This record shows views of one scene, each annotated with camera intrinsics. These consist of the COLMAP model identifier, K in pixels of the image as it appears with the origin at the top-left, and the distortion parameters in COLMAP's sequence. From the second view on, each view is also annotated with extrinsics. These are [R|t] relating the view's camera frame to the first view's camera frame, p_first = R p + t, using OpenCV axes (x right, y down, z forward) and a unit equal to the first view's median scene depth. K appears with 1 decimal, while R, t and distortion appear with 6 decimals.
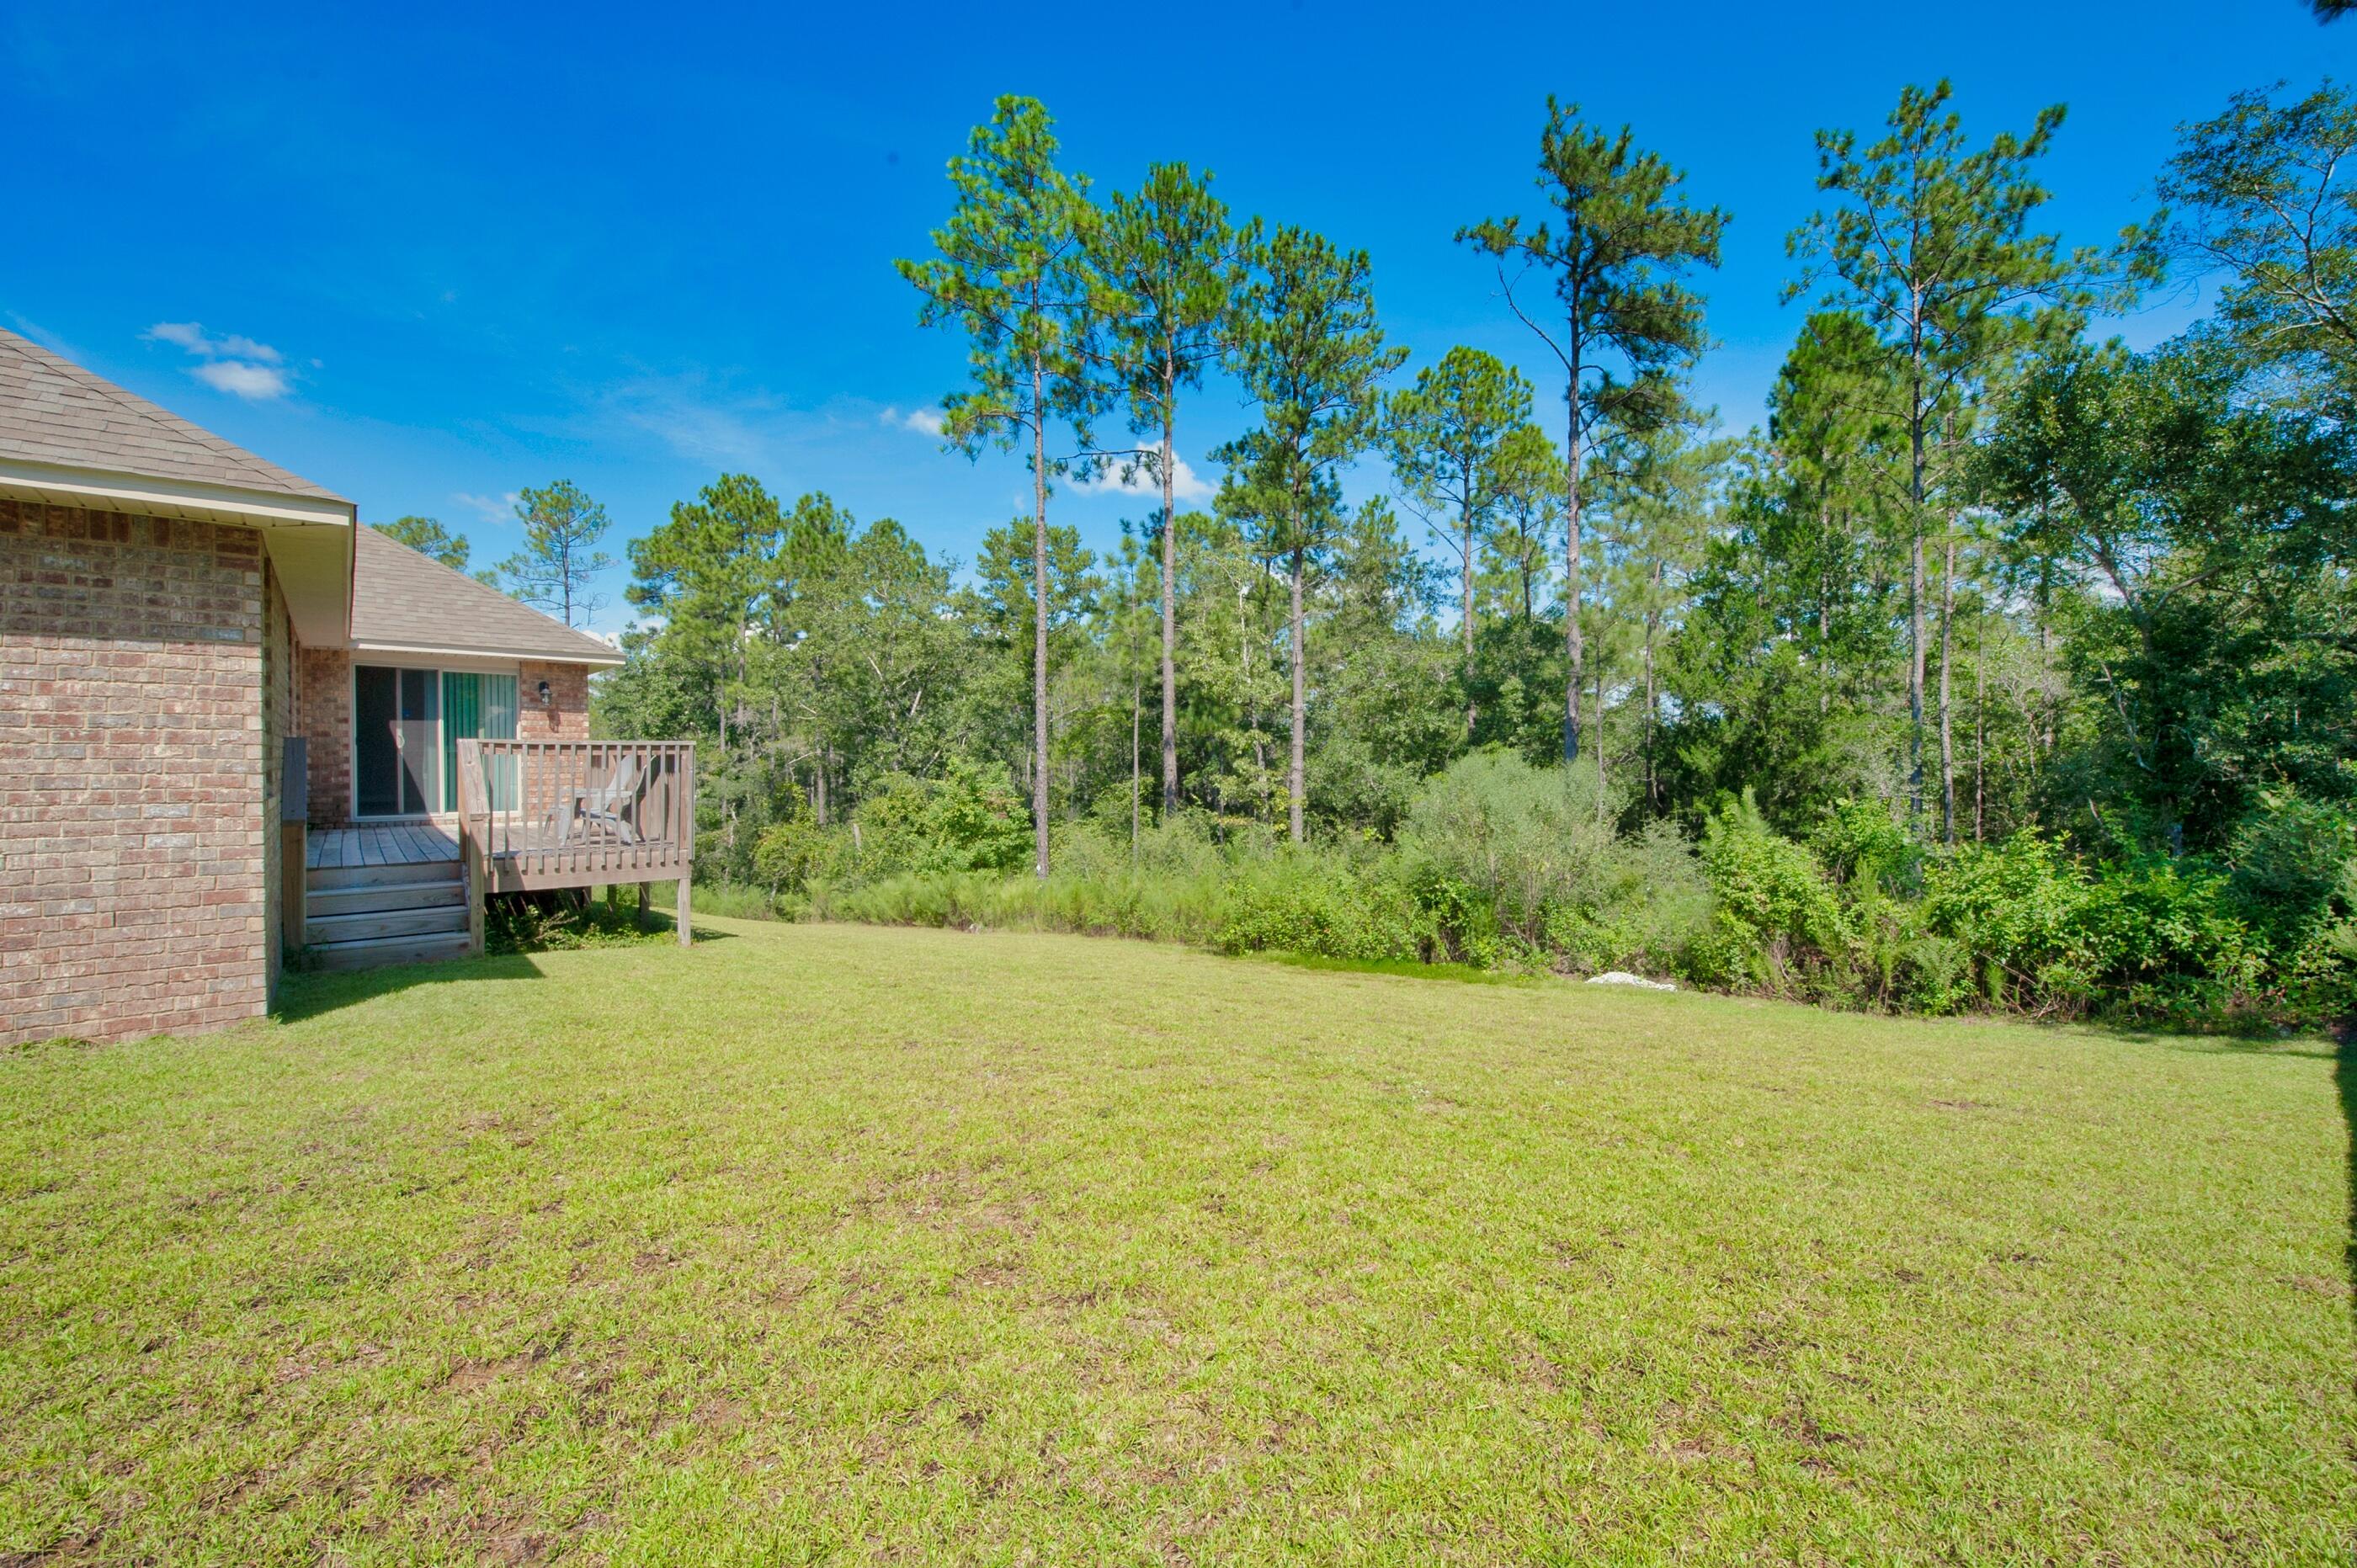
lens RADIAL K [[999.1, 0, 1190.7], [0, 999.1, 785.2], [0, 0, 1]] dist [-0.001510, -0.000284]
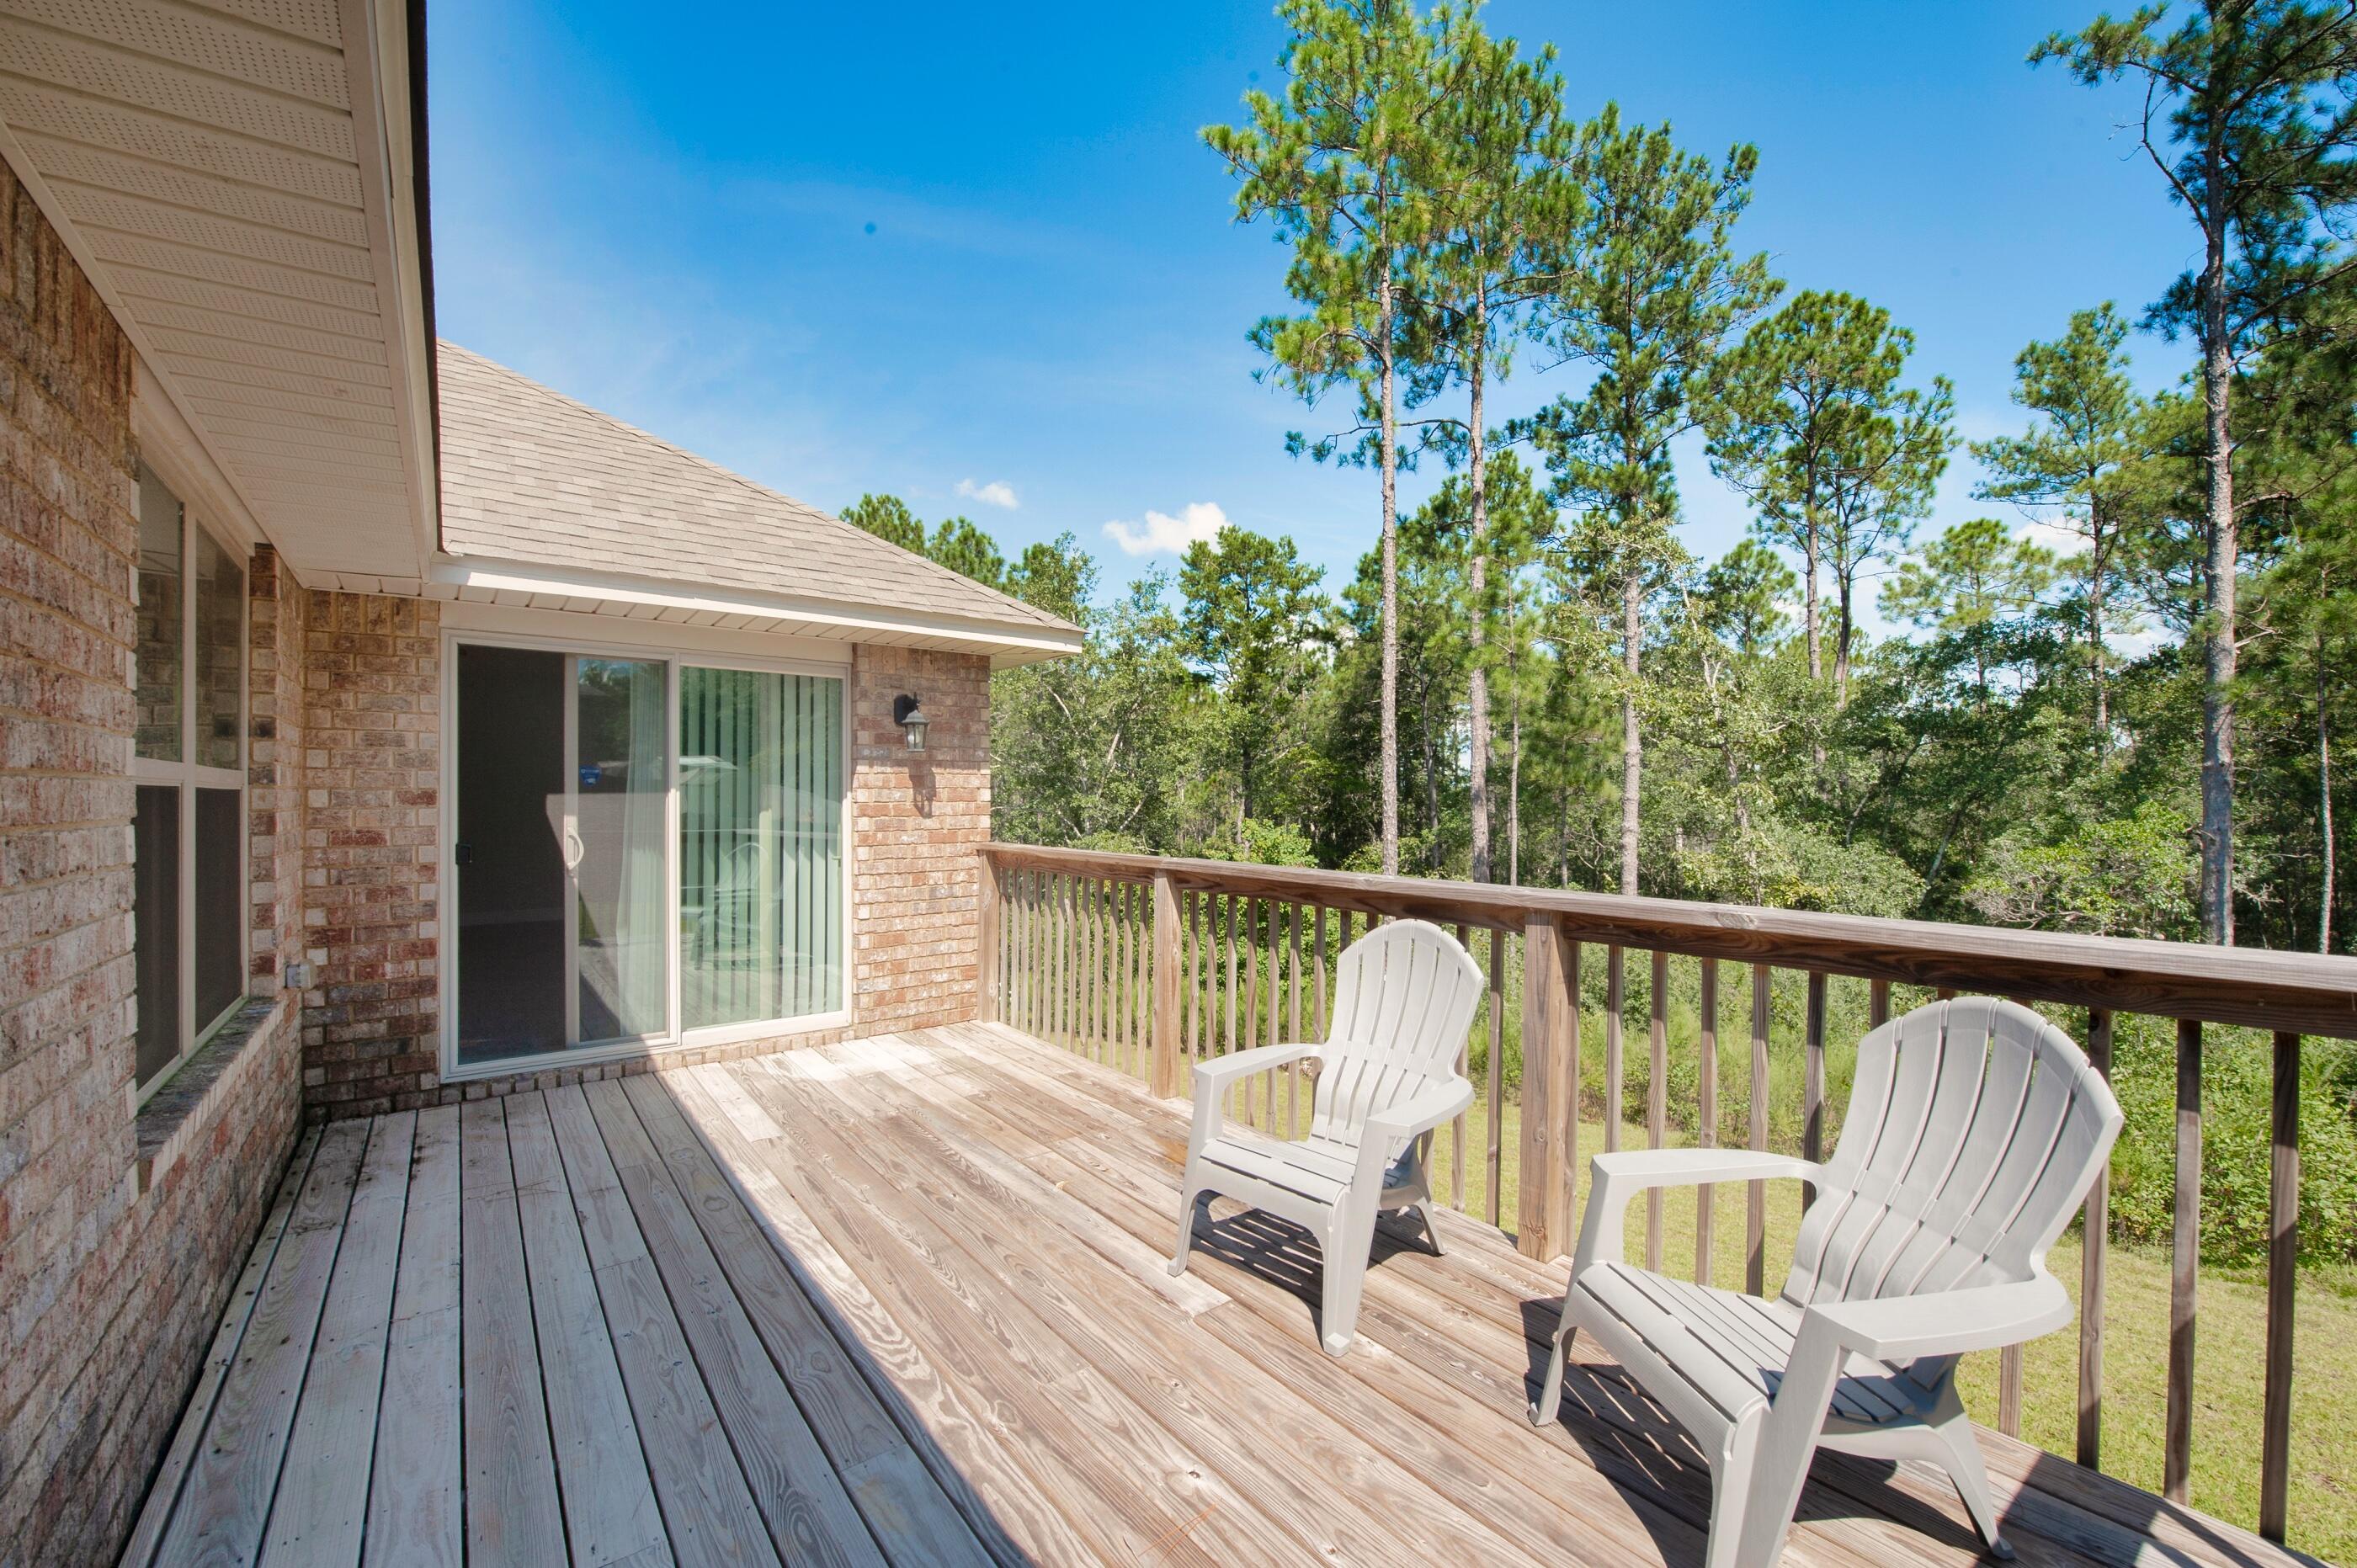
lens RADIAL K [[929.7, 0, 1172.3], [0, 929.7, 816.1], [0, 0, 1]] dist [0.007947, -0.000176]
pose [[0.998114, 0.007841, -0.060880, -0.539644], [-0.008074, 0.999961, -0.003578, -0.056479], [0.060849, 0.004063, 0.998139, 0.656312]]
